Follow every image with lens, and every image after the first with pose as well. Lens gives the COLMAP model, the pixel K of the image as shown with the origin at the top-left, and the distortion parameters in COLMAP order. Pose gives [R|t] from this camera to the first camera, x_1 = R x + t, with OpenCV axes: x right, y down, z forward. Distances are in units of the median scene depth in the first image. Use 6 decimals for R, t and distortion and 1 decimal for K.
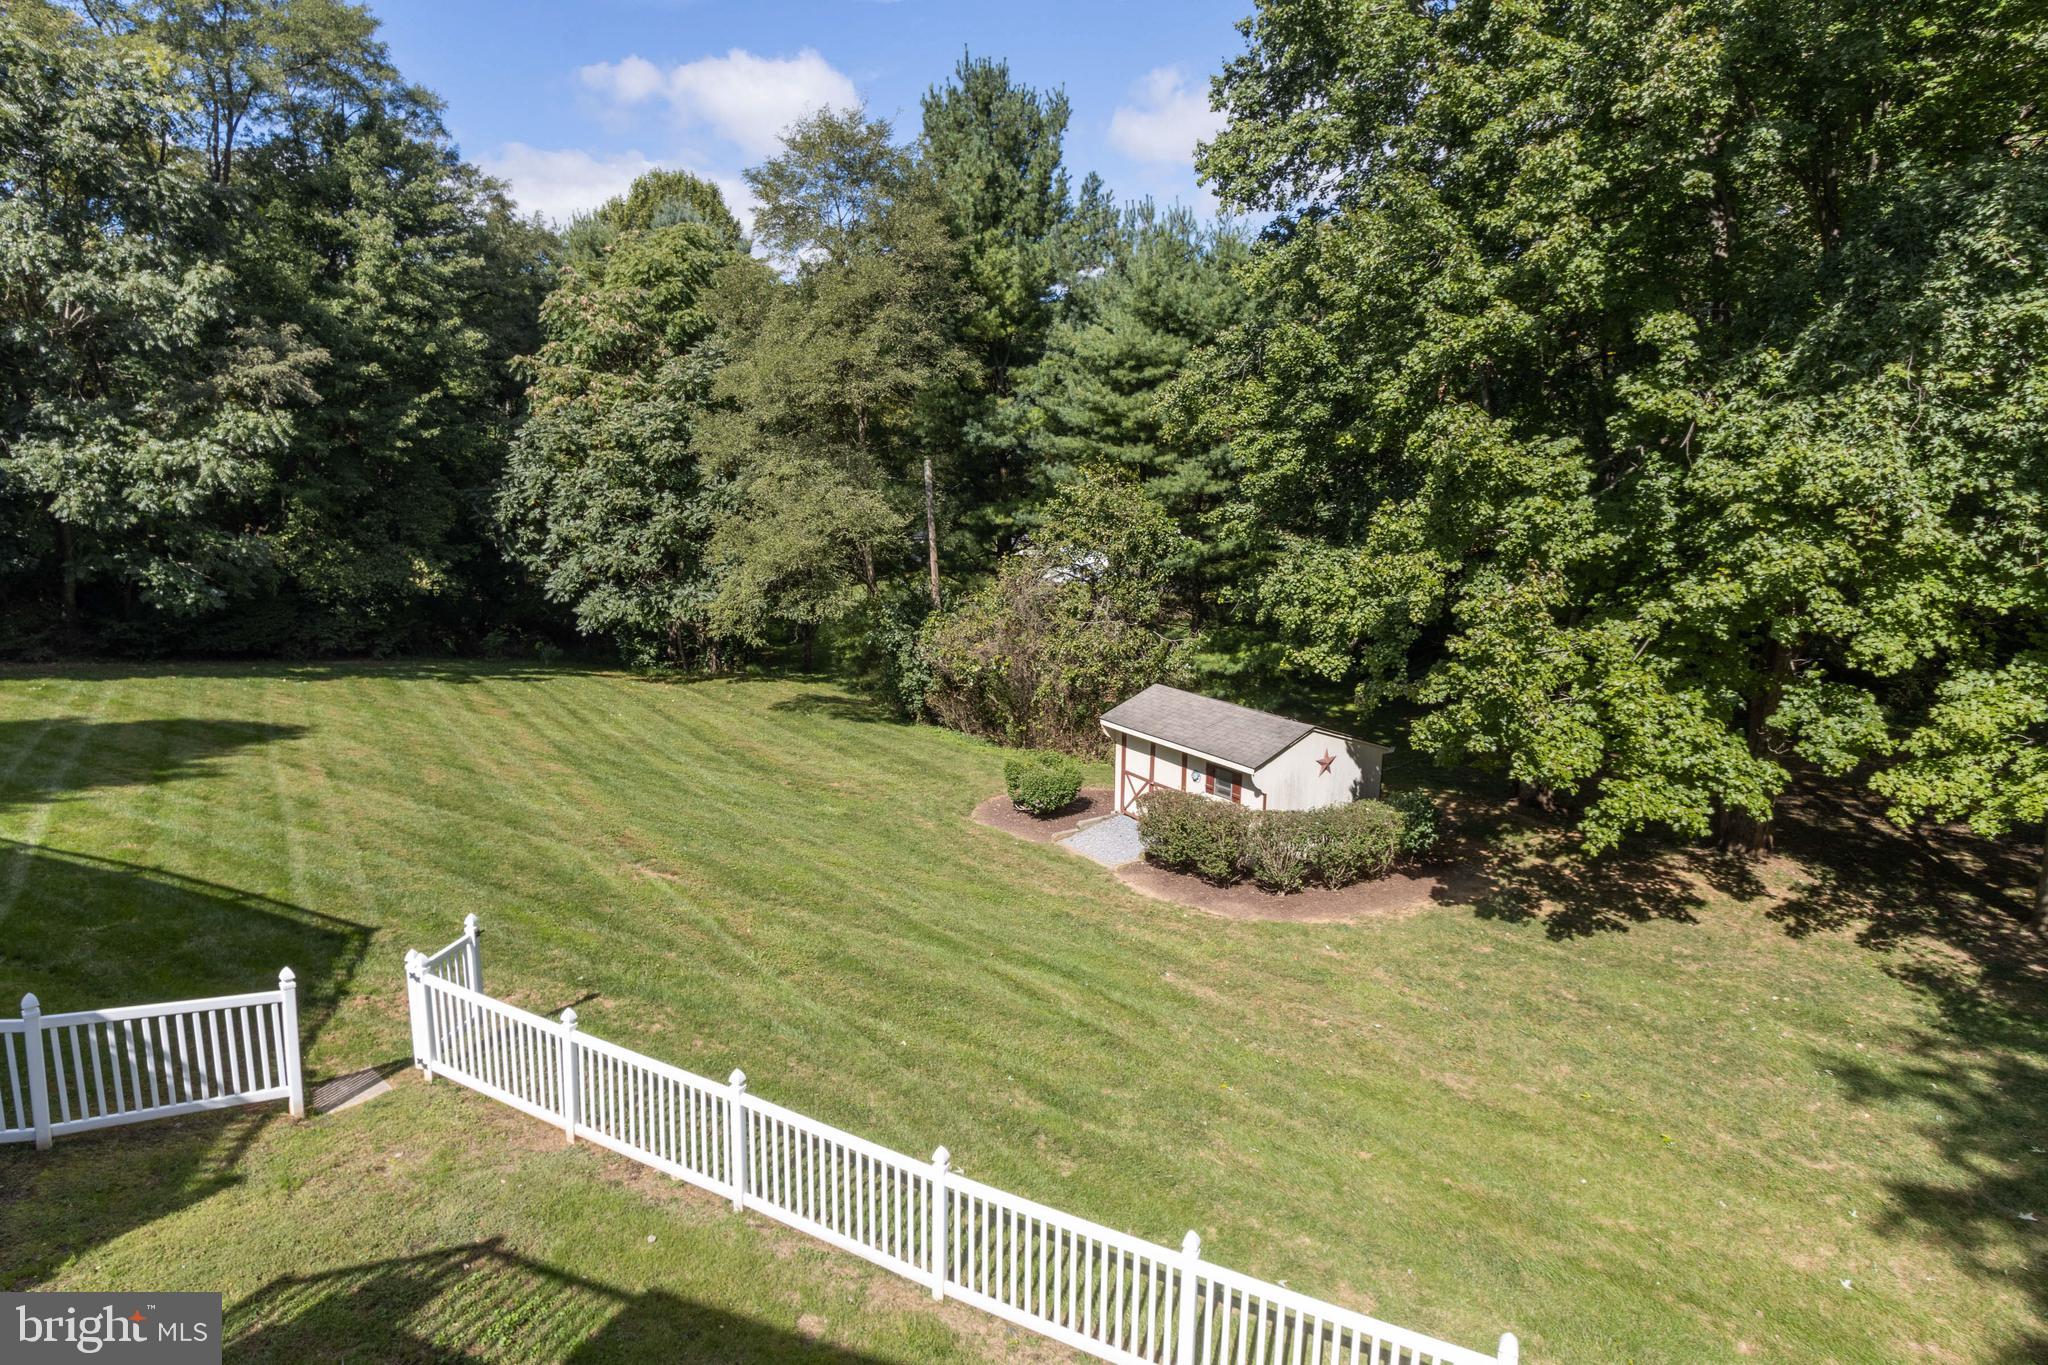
lens RADIAL K [[1111.6, 0, 1024.0], [0, 1111.6, 682.5], [0, 0, 1]] dist [0.000915, 0.000113]
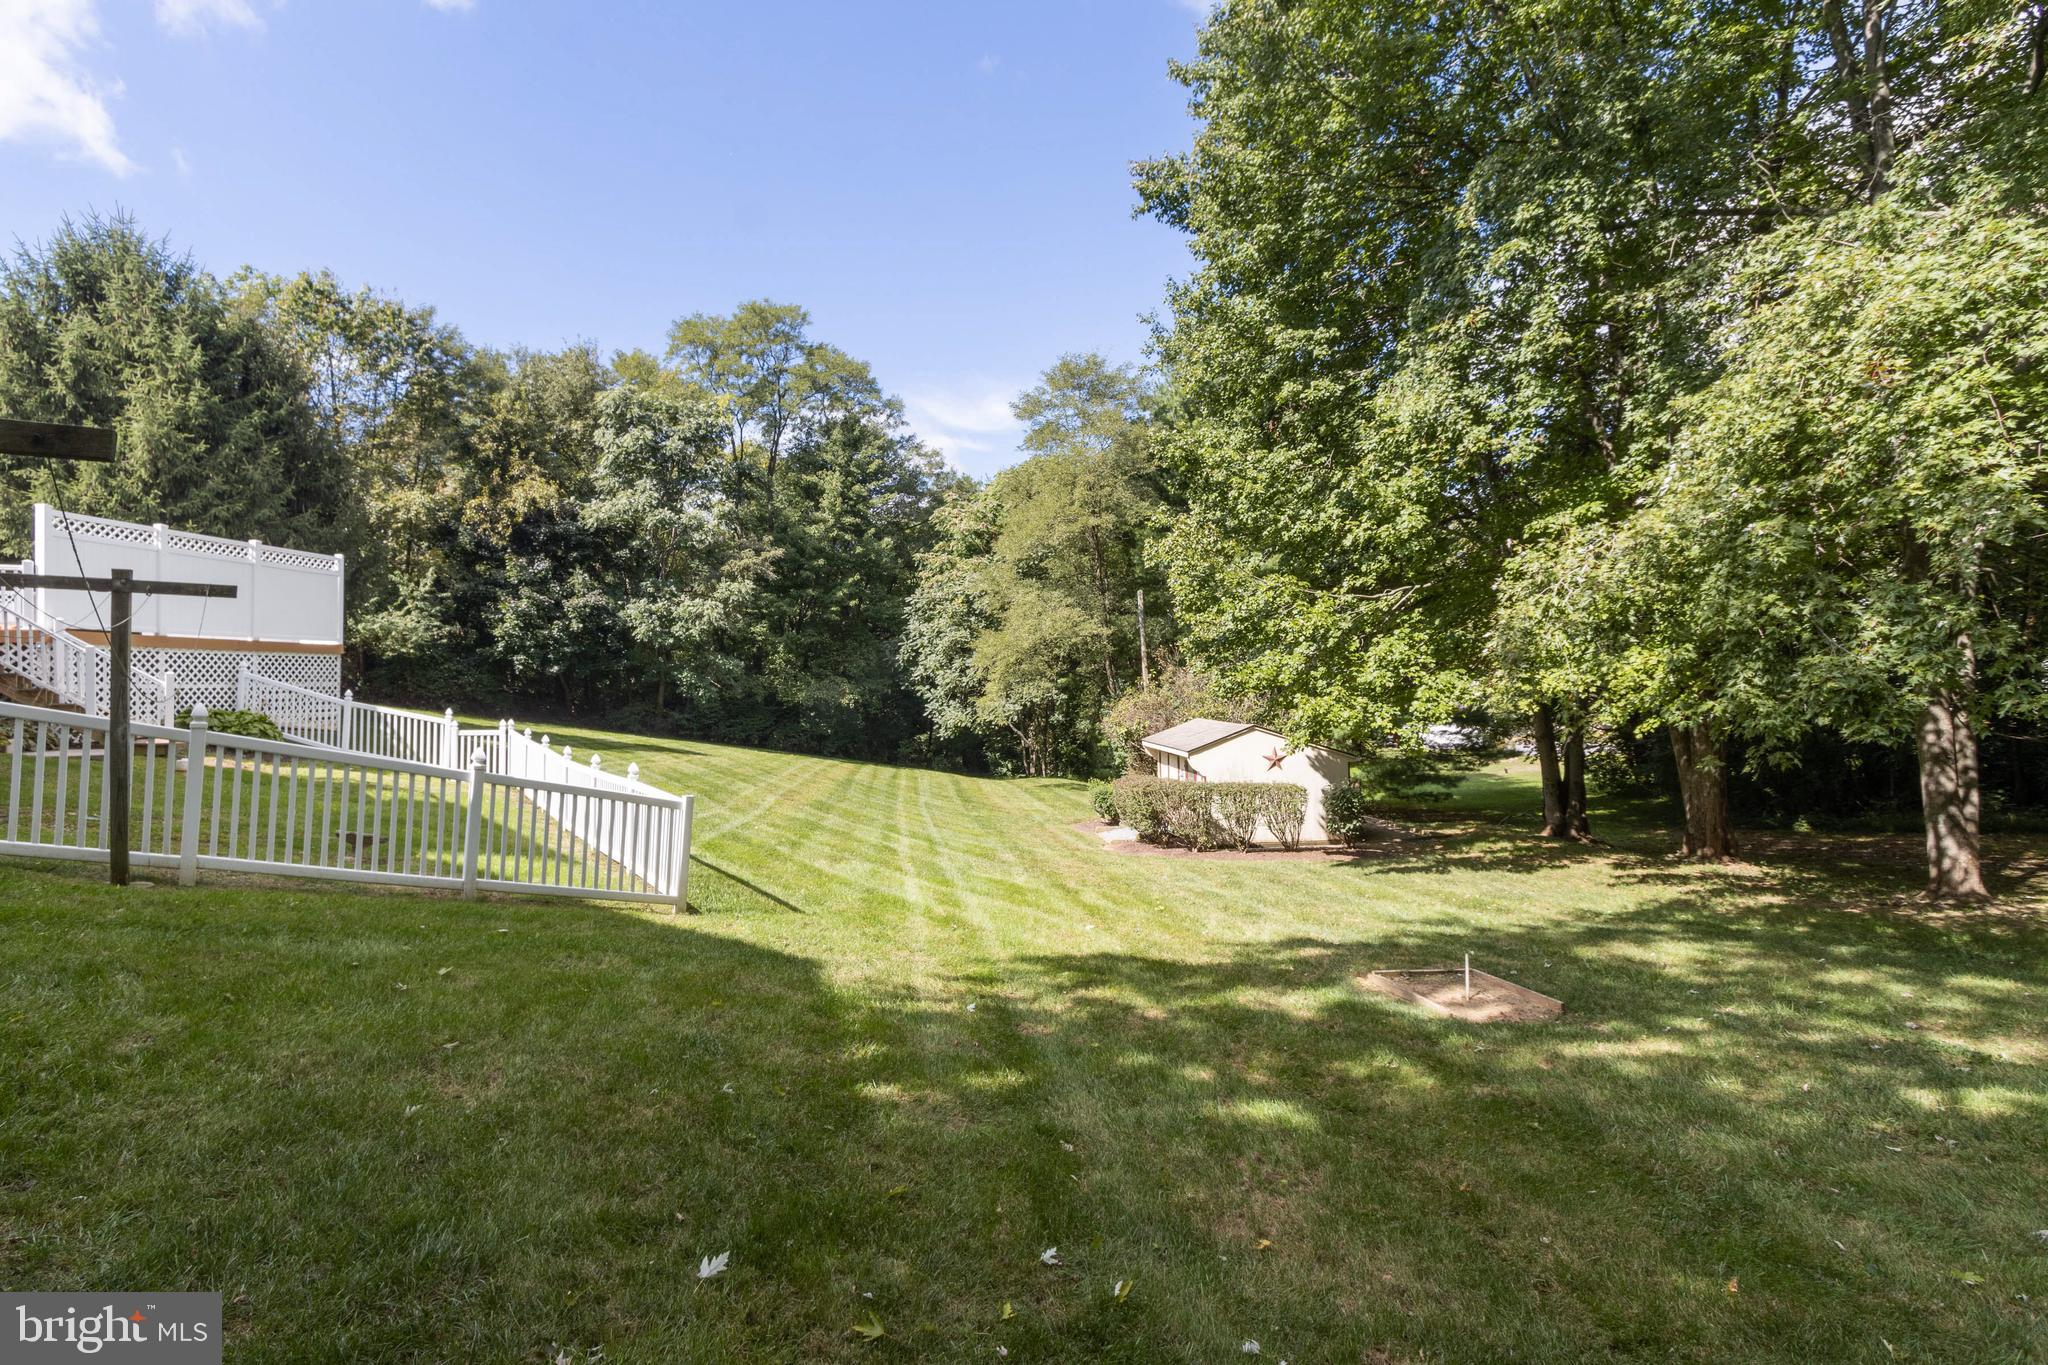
lens RADIAL K [[944.0, 0, 974.9], [0, 944.0, 690.6], [0, 0, 1]] dist [-0.002605, -0.000342]
pose [[0.868978, -0.015897, -0.494596, 0.282358], [-0.074488, 0.983894, -0.162496, 0.107141], [0.489213, 0.178047, 0.853798, -0.025886]]
